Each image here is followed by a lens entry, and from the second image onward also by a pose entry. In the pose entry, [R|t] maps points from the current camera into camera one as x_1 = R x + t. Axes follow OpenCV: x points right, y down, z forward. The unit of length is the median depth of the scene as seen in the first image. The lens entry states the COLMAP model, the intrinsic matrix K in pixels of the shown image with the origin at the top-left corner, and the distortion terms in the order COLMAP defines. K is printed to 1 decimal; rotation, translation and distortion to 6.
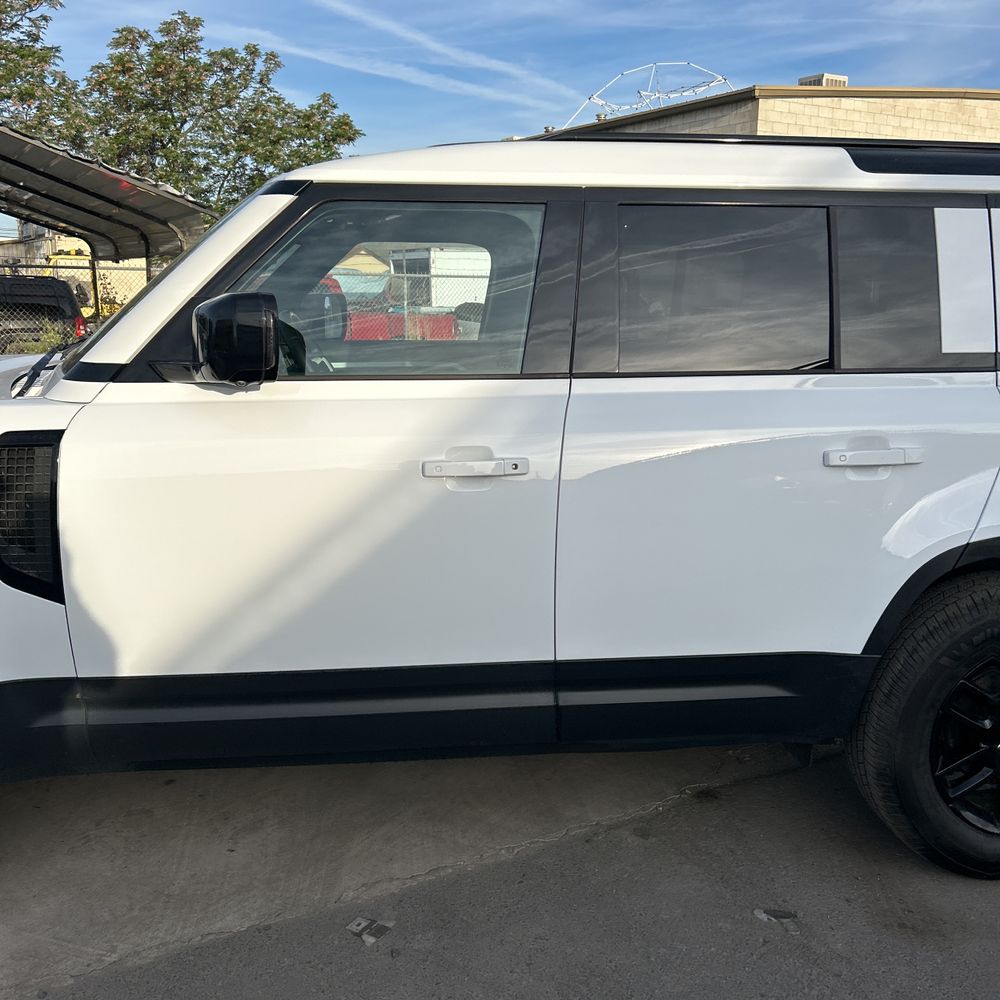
lens RADIAL K [[1038.6, 0, 507.5], [0, 1038.6, 486.3], [0, 0, 1]] dist [0.036067, 0.000000]
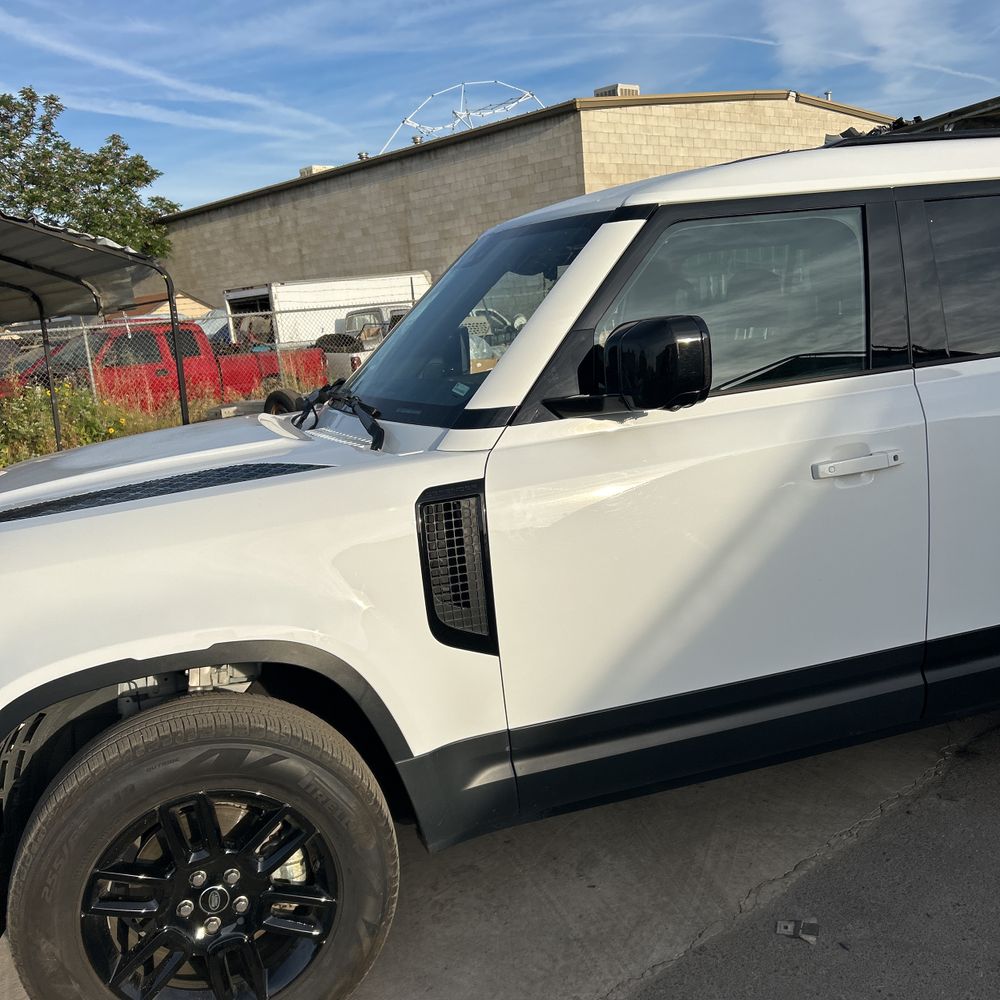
lens RADIAL K [[1038.6, 0, 496.9], [0, 1038.6, 498.4], [0, 0, 1]] dist [0.036067, 0.000000]
pose [[0.974634, -0.133358, 0.179736, -0.426537], [0.135088, 0.990830, 0.002637, -0.026446], [-0.178440, 0.021710, 0.983711, 0.033401]]
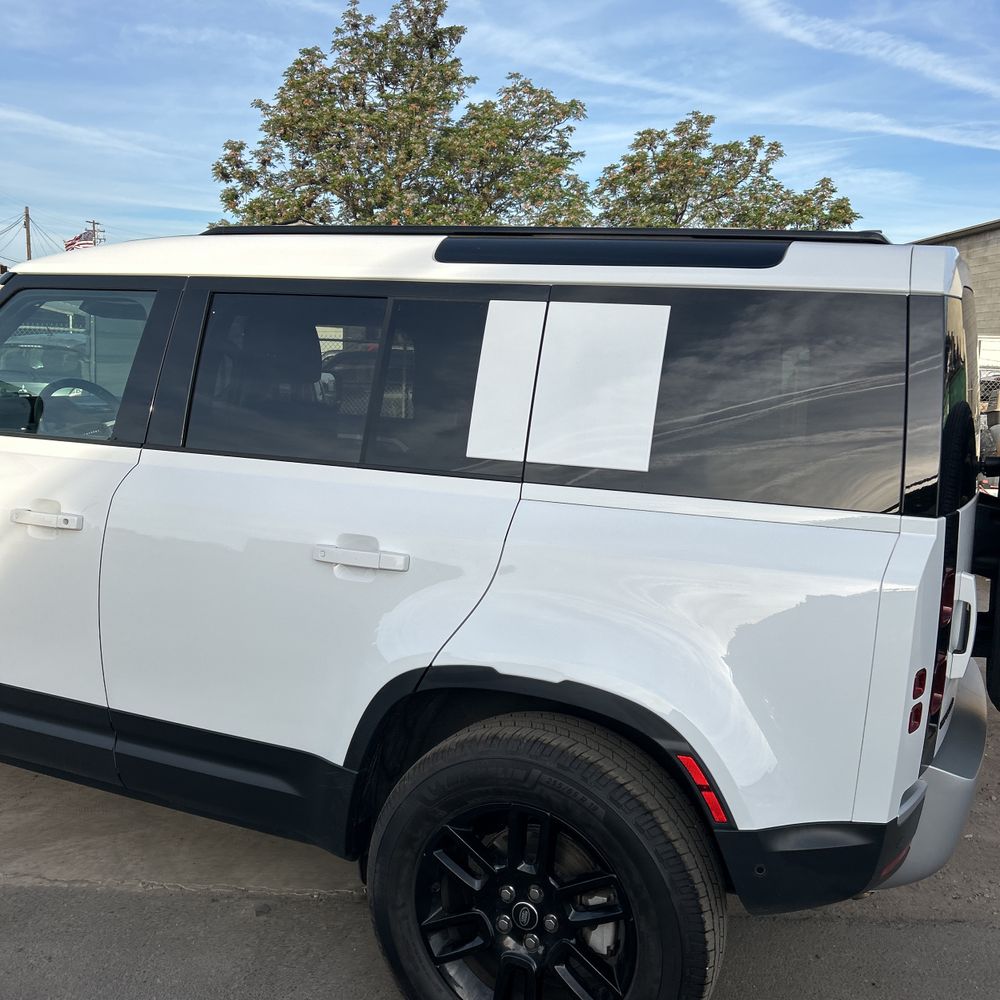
lens RADIAL K [[1038.6, 0, 512.7], [0, 1038.6, 519.3], [0, 0, 1]] dist [0.036067, 0.000000]
pose [[0.862746, 0.111501, -0.493191, 0.708659], [-0.134657, 0.990825, -0.011550, -0.054379], [0.487378, 0.076376, 0.869845, 0.186415]]
